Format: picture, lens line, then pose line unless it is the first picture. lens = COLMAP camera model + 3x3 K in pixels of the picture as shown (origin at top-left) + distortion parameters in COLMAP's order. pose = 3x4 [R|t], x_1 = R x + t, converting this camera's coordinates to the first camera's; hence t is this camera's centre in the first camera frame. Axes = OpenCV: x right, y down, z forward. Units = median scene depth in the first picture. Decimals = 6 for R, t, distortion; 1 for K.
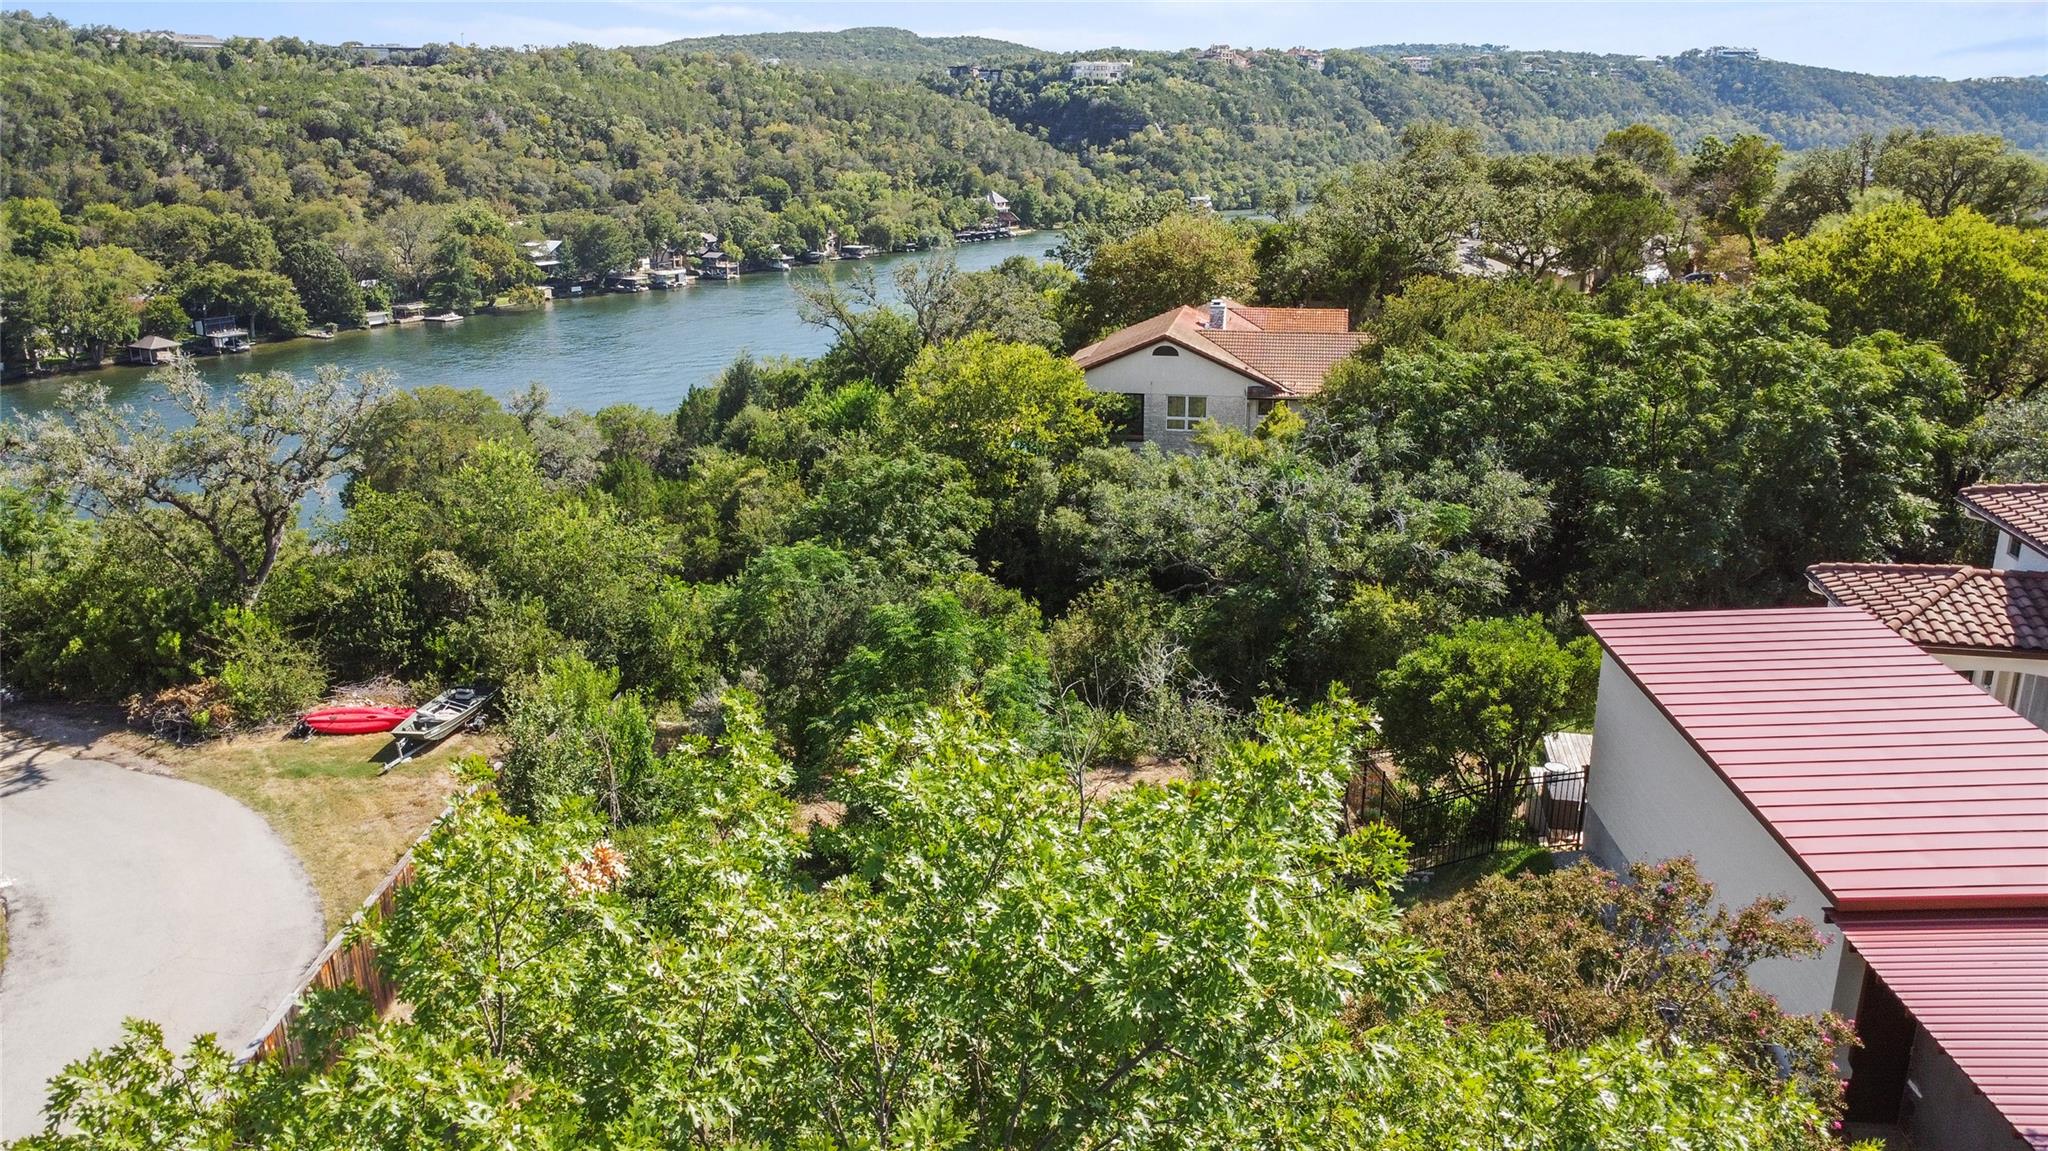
lens RADIAL K [[1484.5, 0, 1020.6], [0, 1484.5, 570.5], [0, 0, 1]] dist [-0.018727, -0.023766]
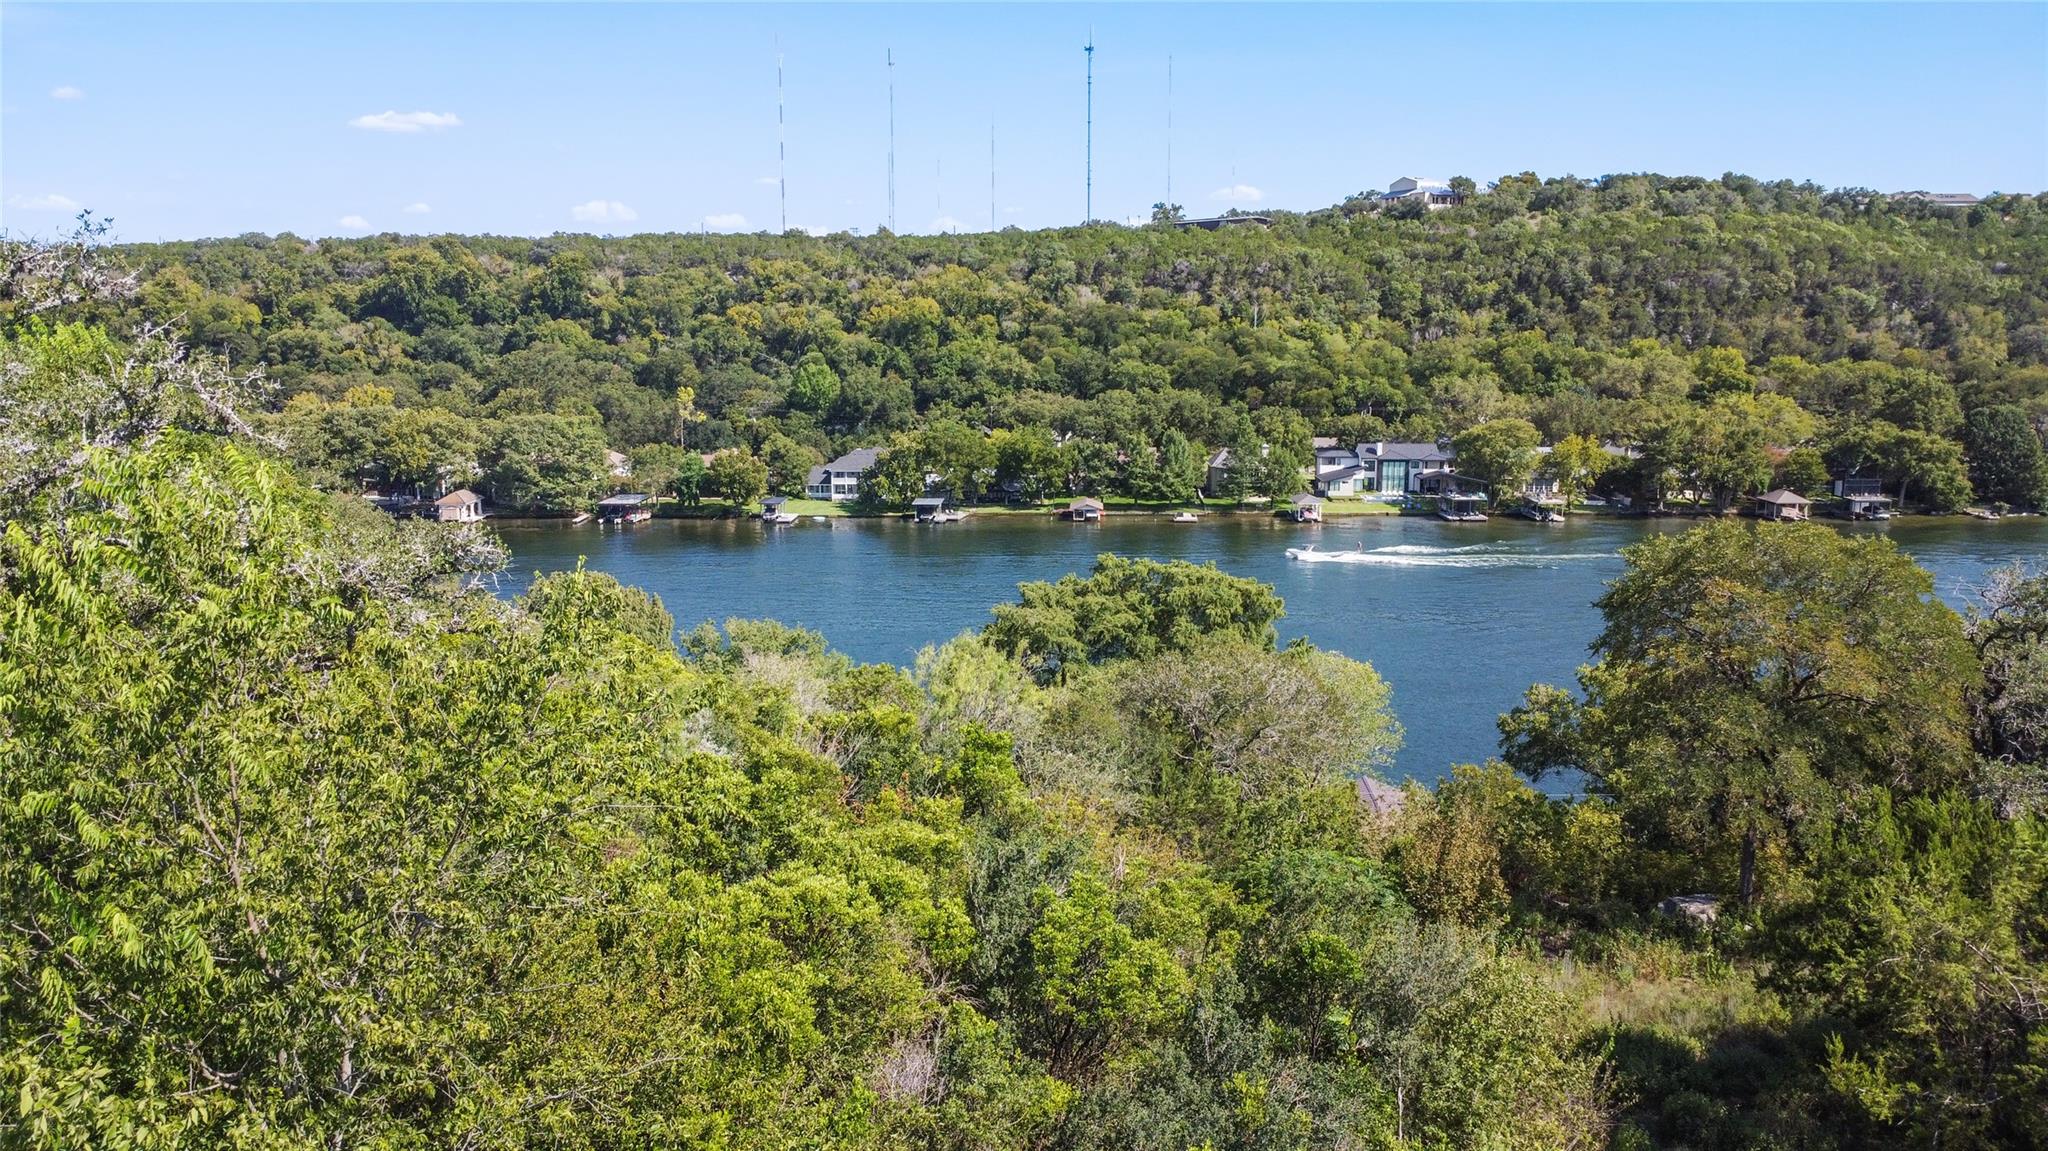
lens RADIAL K [[1489.2, 0, 1019.5], [0, 1489.2, 579.5], [0, 0, 1]] dist [-0.035997, 0.004663]
pose [[0.487631, 0.153662, -0.859421, -0.017731], [-0.250907, 0.967526, 0.030627, -0.010294], [0.836219, 0.200700, 0.510351, 0.101785]]
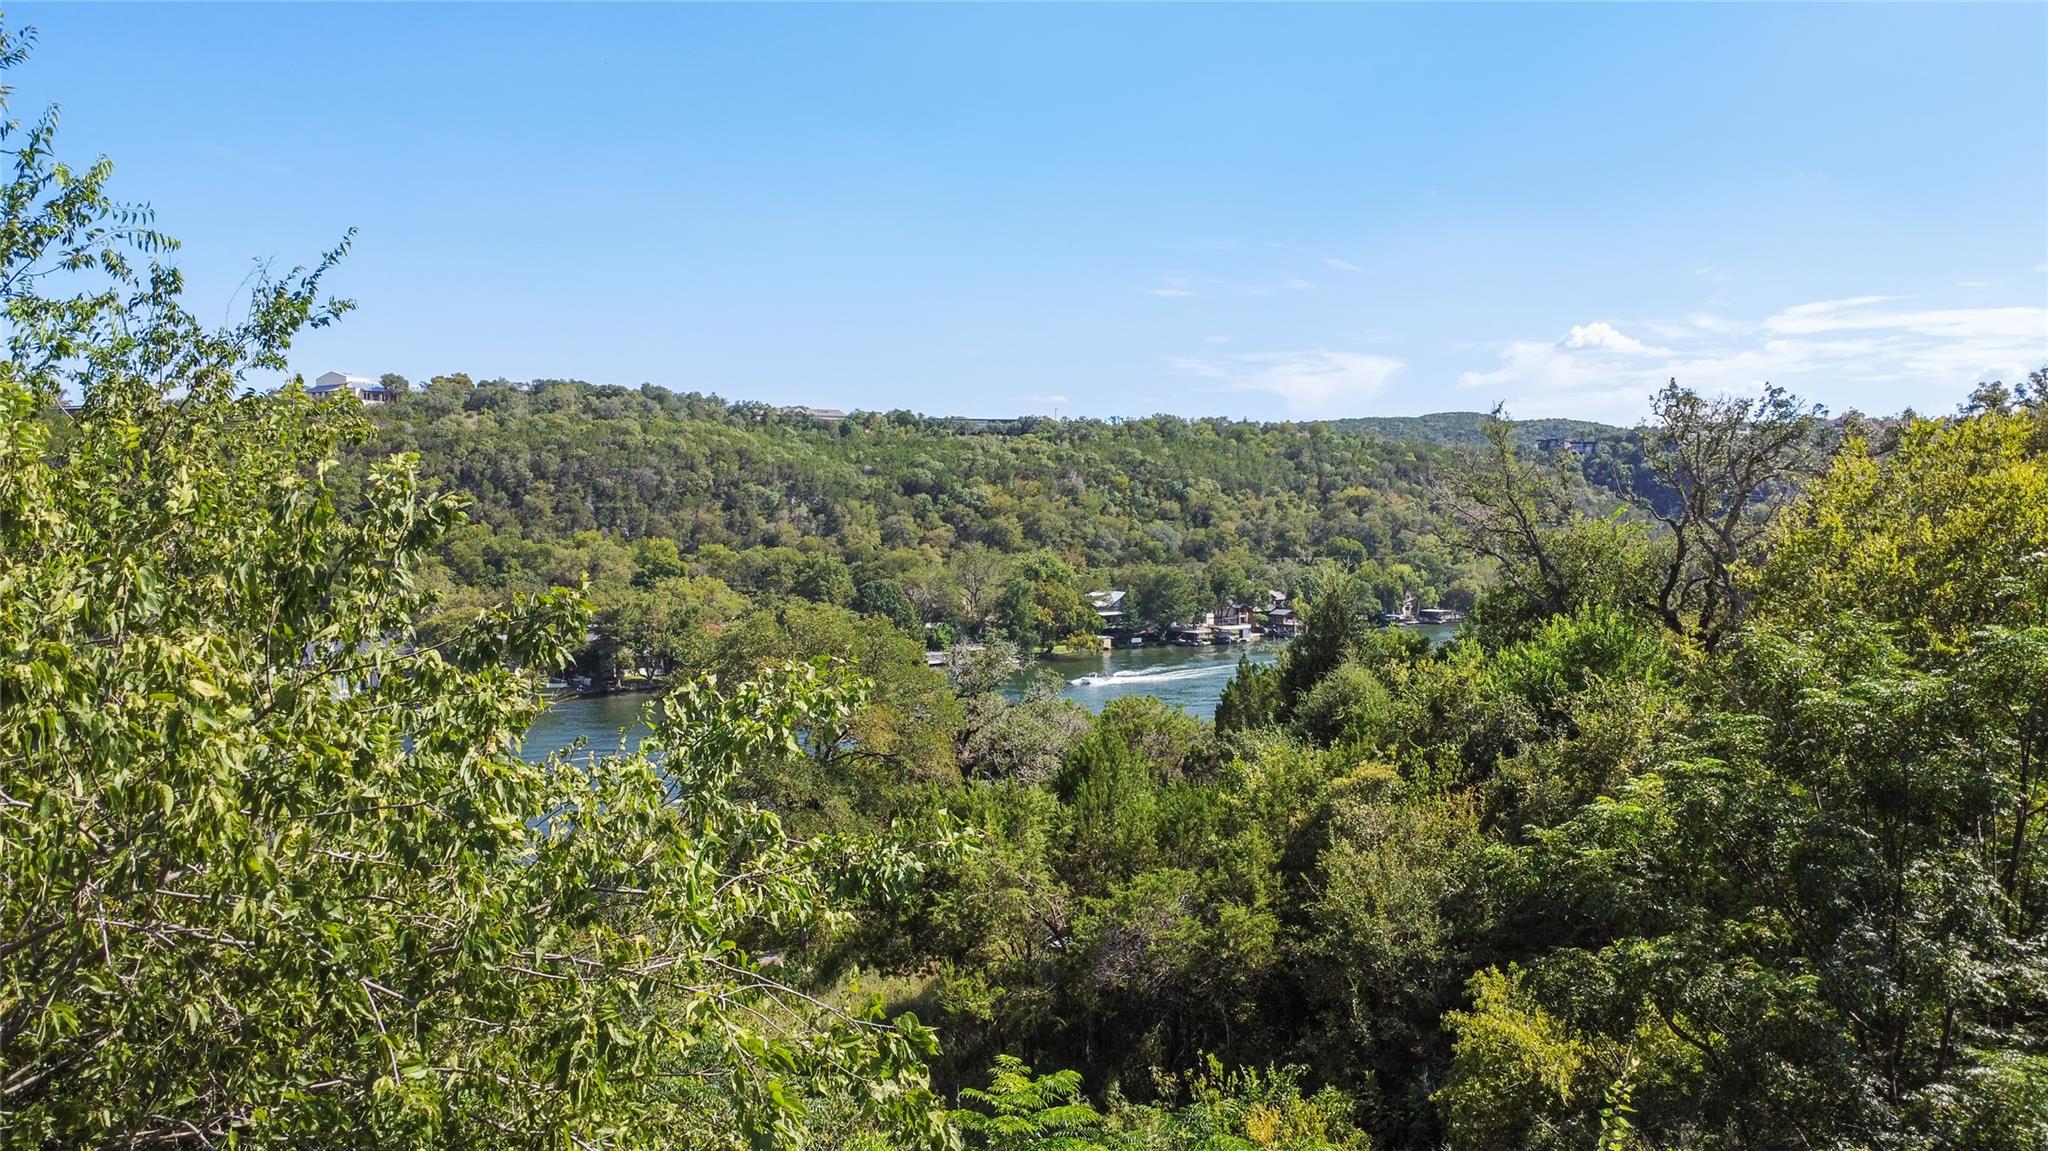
lens RADIAL K [[1484.5, 0, 1020.6], [0, 1484.5, 570.5], [0, 0, 1]] dist [-0.018727, -0.023766]
pose [[0.930951, 0.012505, -0.364930, -0.019569], [-0.104578, 0.966678, -0.233660, -0.001606], [0.349848, 0.255689, 0.901238, 0.094041]]
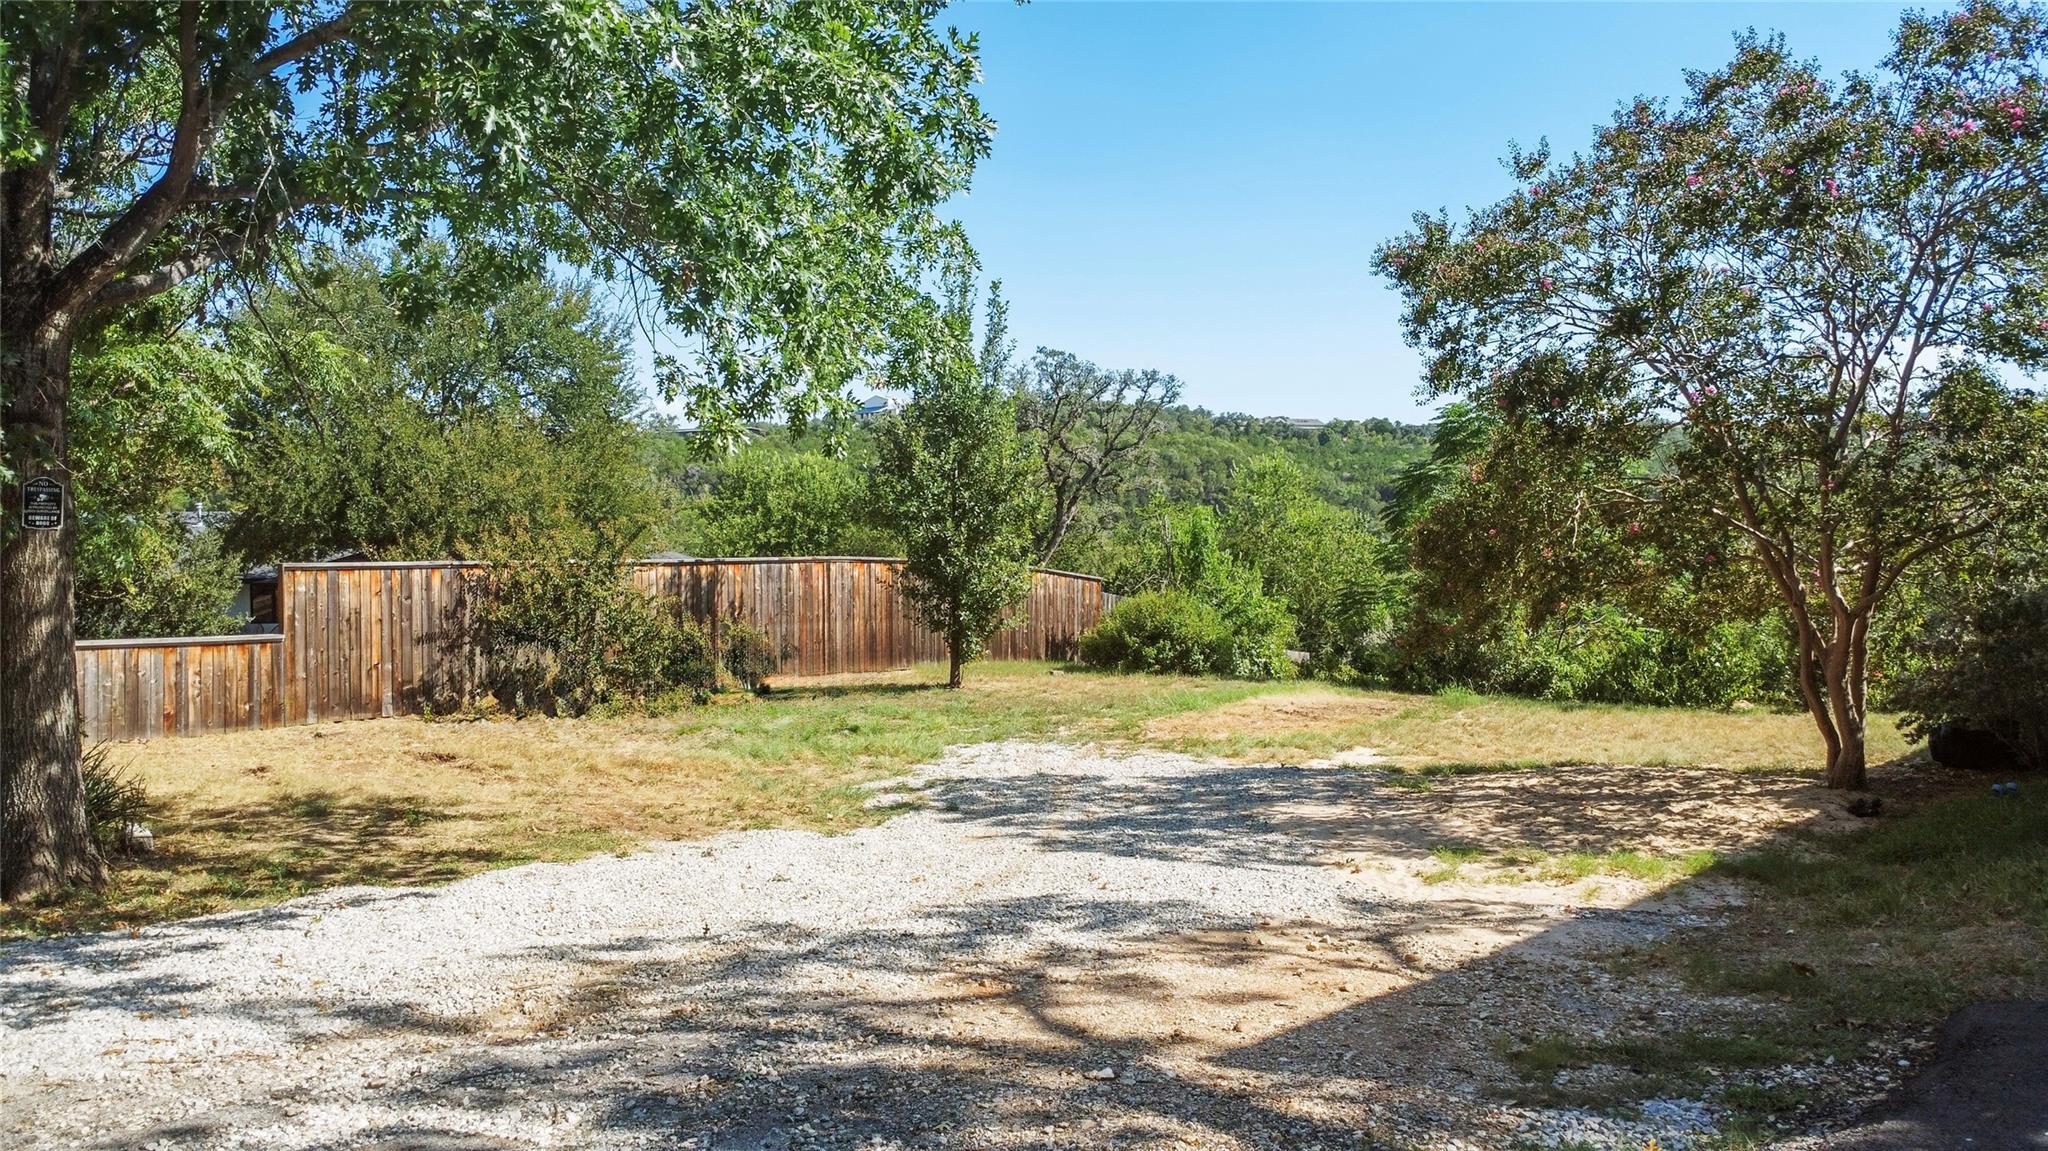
lens RADIAL K [[1484.5, 0, 1020.6], [0, 1484.5, 570.5], [0, 0, 1]] dist [-0.018727, -0.023766]
pose [[0.772479, 0.021661, -0.634671, 0.018949], [-0.183520, 0.964390, -0.190455, 0.022916], [0.607945, 0.263597, 0.748945, 0.011789]]
